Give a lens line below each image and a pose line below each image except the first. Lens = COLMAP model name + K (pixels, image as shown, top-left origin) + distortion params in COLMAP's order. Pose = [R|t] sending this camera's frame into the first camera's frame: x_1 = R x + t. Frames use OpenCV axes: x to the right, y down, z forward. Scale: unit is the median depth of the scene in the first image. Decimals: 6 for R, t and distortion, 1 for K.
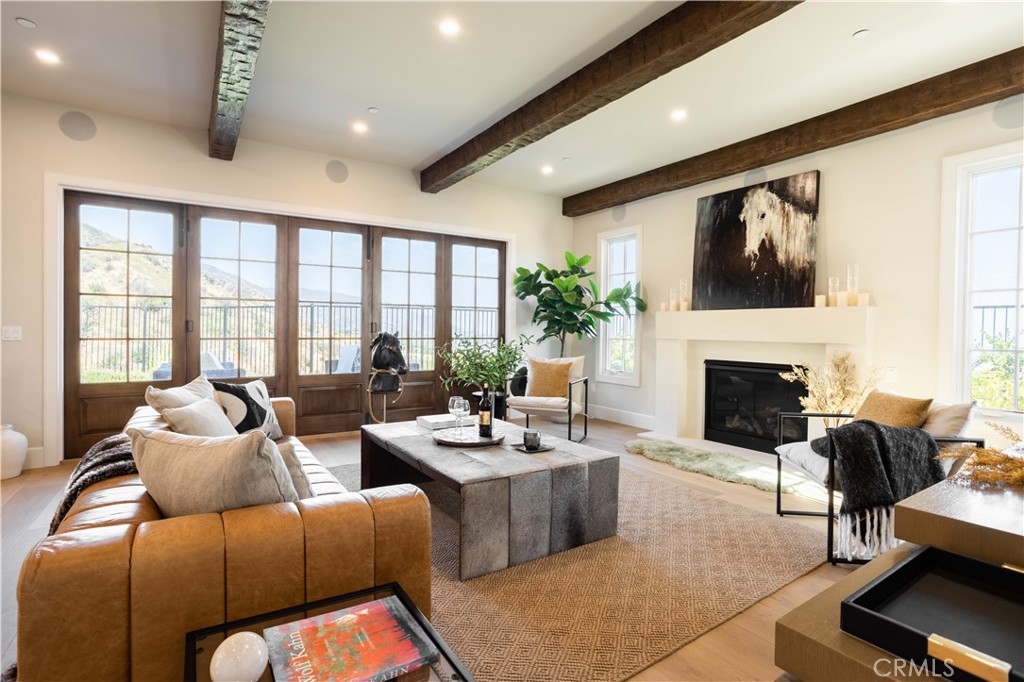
lens RADIAL K [[490.5, 0, 507.0], [0, 490.5, 336.8], [0, 0, 1]] dist [-0.061342, 0.023946]
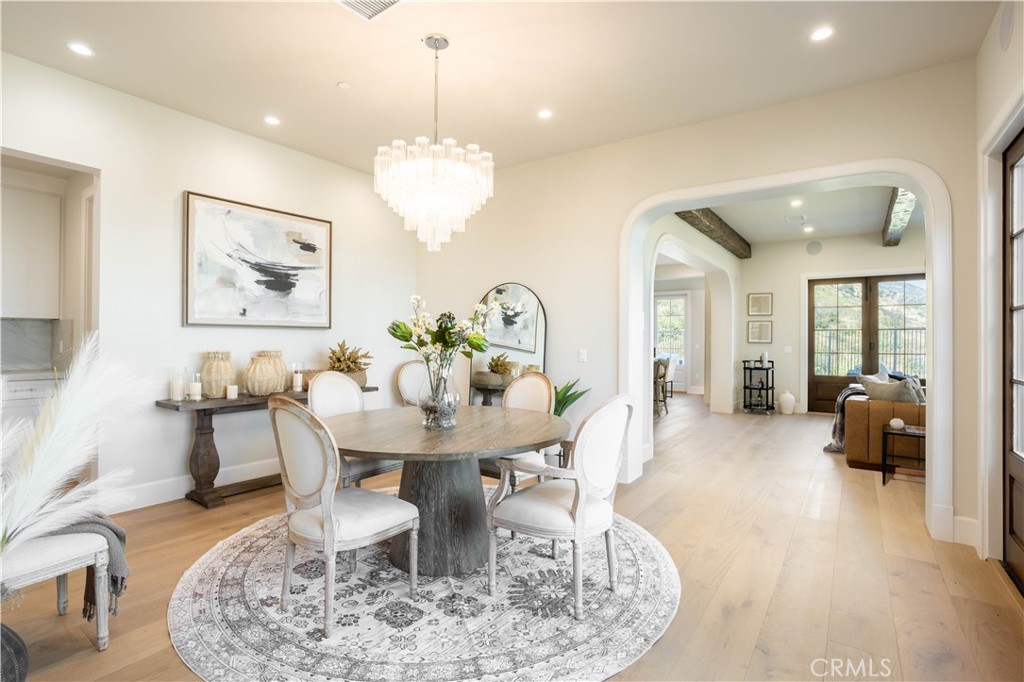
lens RADIAL K [[490.5, 0, 507.0], [0, 490.5, 336.8], [0, 0, 1]] dist [-0.061342, 0.023946]
pose [[0.348253, -0.013067, -0.937309, 0.436595], [-0.015293, 0.999691, -0.019619, -0.001835], [0.937276, 0.021167, 0.347945, -0.739898]]
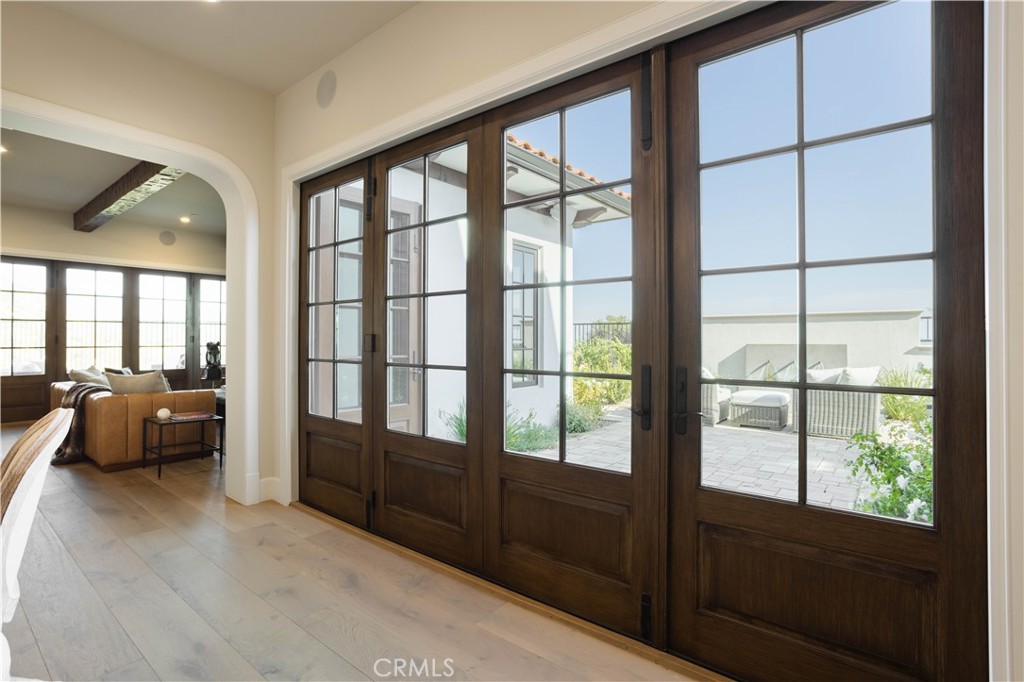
lens RADIAL K [[490.5, 0, 507.0], [0, 490.5, 336.8], [0, 0, 1]] dist [-0.061342, 0.023946]
pose [[0.951648, -0.008402, 0.307076, 0.211383], [0.012893, 0.999838, -0.012598, 0.006750], [-0.306920, 0.015948, 0.951602, -0.785910]]
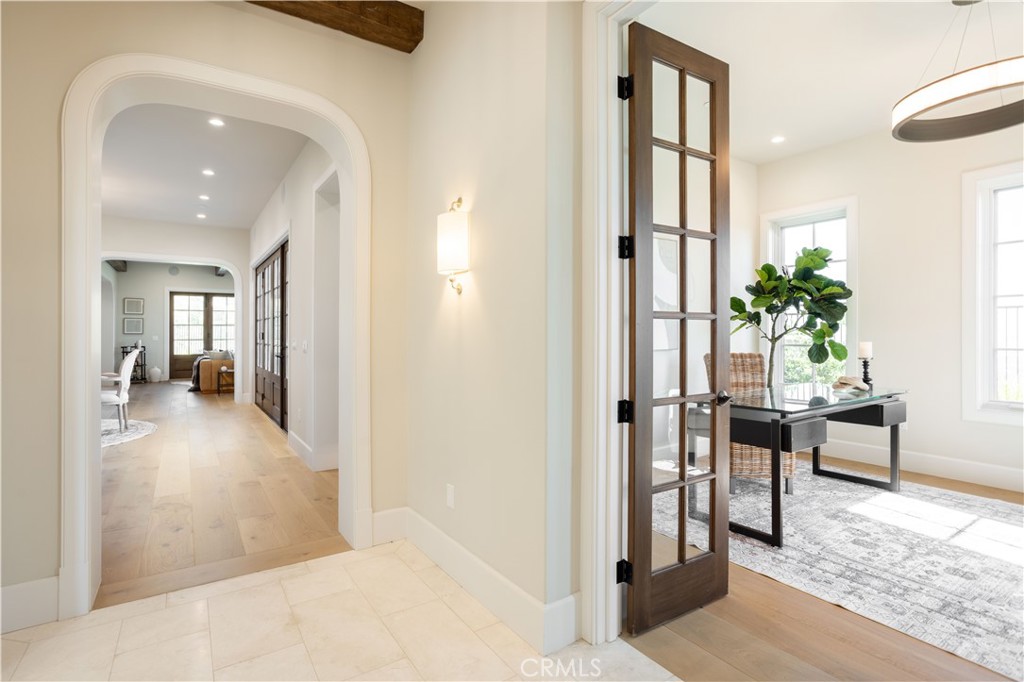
lens RADIAL K [[490.5, 0, 507.0], [0, 490.5, 336.8], [0, 0, 1]] dist [-0.061342, 0.023946]
pose [[0.999914, -0.012371, 0.004401, 0.980446], [0.012394, 0.999909, -0.005285, 0.022671], [-0.004335, 0.005339, 0.999976, -1.672806]]
